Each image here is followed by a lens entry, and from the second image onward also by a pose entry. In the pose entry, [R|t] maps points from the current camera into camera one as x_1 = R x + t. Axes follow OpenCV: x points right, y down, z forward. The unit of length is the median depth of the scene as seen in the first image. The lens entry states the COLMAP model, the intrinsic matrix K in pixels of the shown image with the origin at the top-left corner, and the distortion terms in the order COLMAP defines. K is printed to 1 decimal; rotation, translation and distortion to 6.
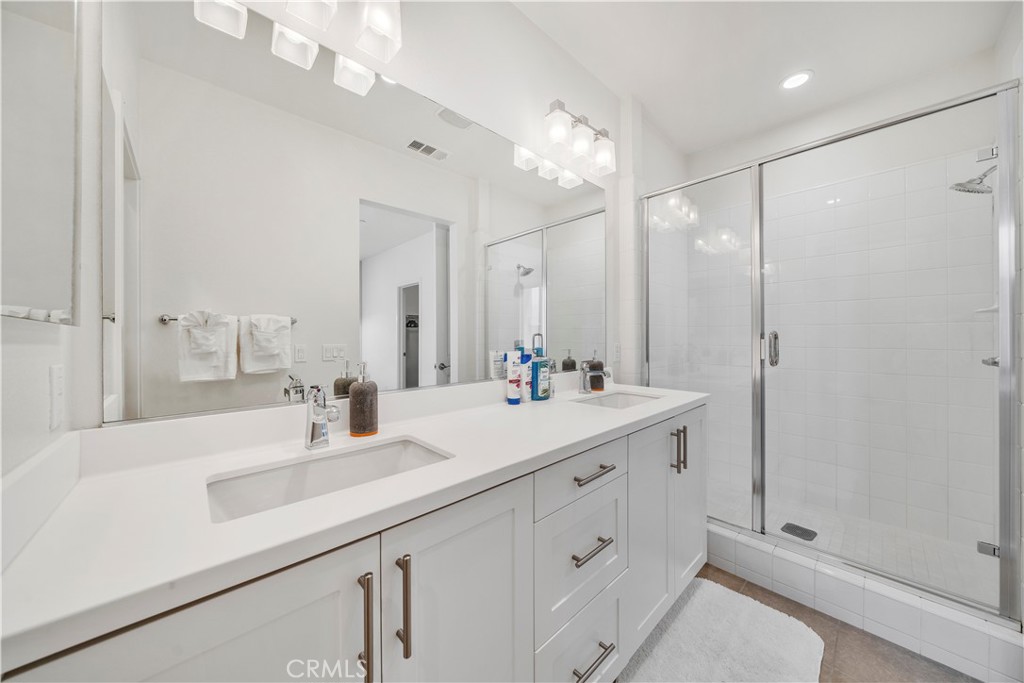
lens RADIAL K [[340.0, 0, 512.0], [0, 340.0, 341.5], [0, 0, 1]] dist [0.000228, -0.000008]
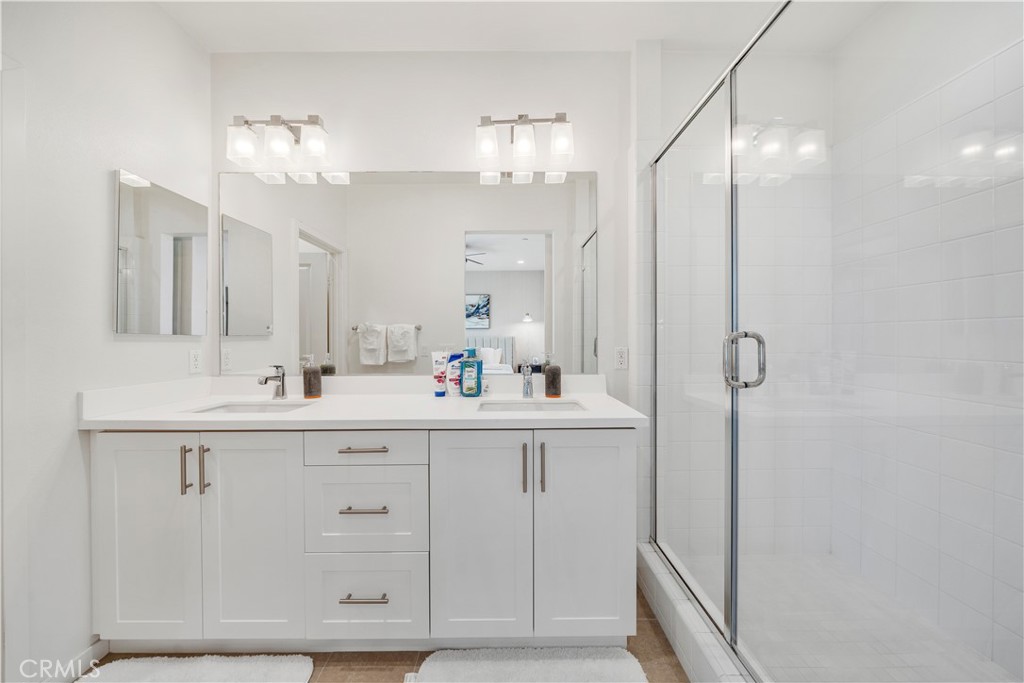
lens RADIAL K [[340.0, 0, 512.0], [0, 340.0, 341.5], [0, 0, 1]] dist [0.000228, -0.000008]
pose [[0.735201, 0.005137, -0.677829, 0.843467], [-0.002697, 0.999986, 0.004653, -0.011404], [0.677844, -0.001593, 0.735204, 0.254554]]
